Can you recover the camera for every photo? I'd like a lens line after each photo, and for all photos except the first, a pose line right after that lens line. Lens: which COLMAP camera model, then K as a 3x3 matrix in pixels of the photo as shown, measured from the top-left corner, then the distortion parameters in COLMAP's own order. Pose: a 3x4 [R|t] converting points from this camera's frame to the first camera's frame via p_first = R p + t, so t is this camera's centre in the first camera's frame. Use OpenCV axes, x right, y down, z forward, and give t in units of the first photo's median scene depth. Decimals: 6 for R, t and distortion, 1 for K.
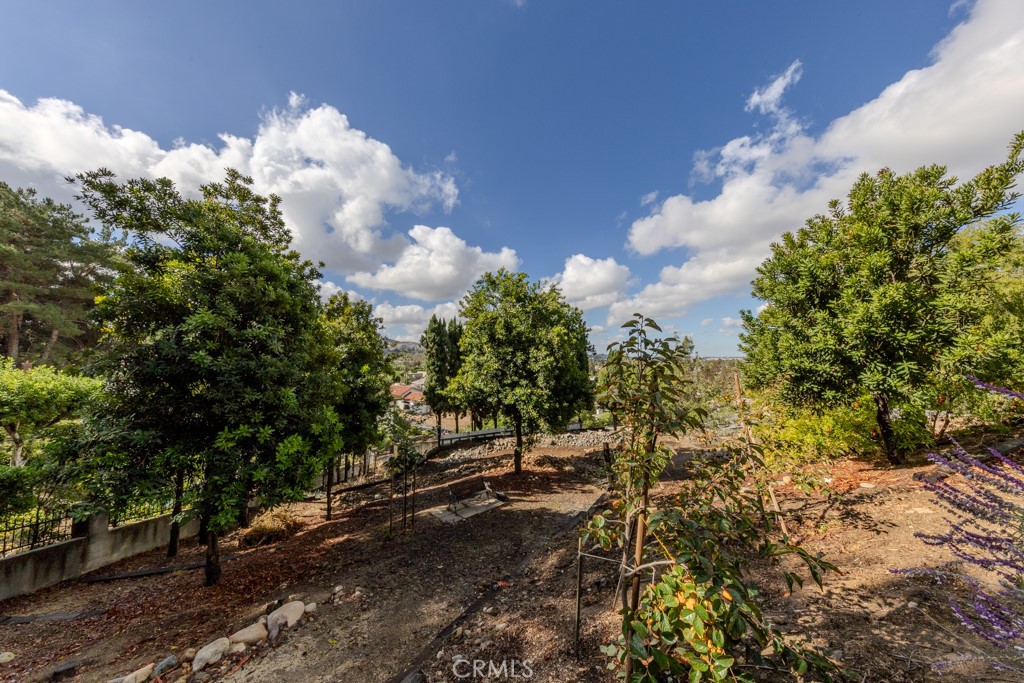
lens RADIAL K [[339.2, 0, 512.0], [0, 339.2, 341.5], [0, 0, 1]] dist [0.000480, 0.000001]
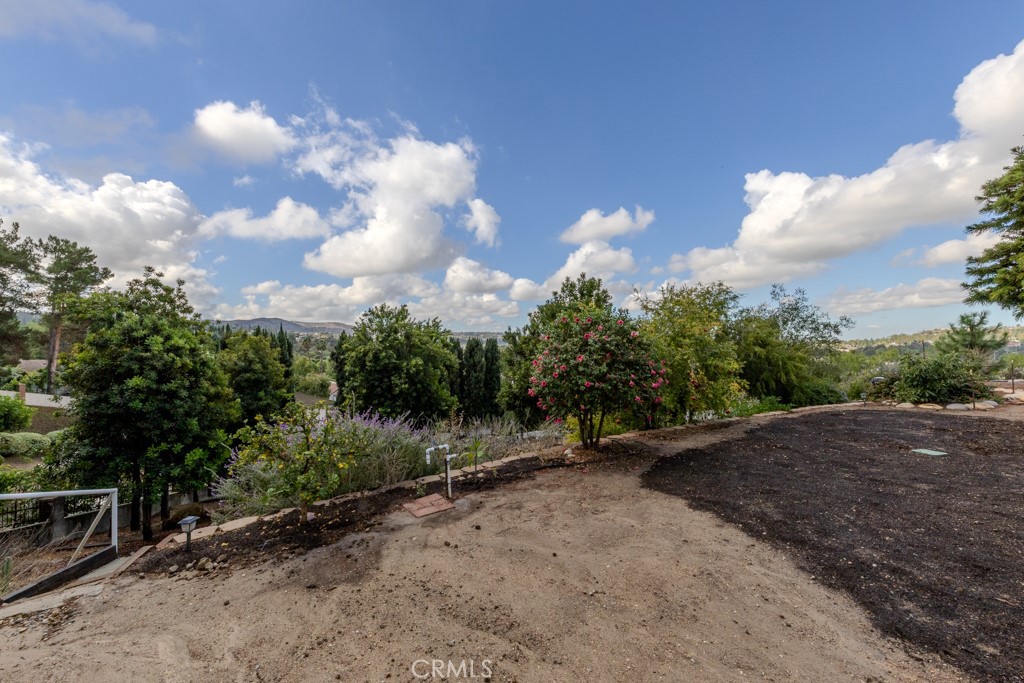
lens RADIAL K [[406.5, 0, 512.0], [0, 406.5, 341.5], [0, 0, 1]] dist [0.001799, 0.000006]
pose [[0.998774, -0.006200, 0.049119, 0.740209], [0.004317, 0.999255, 0.038360, -0.290392], [-0.049320, -0.038101, 0.998056, -0.954457]]
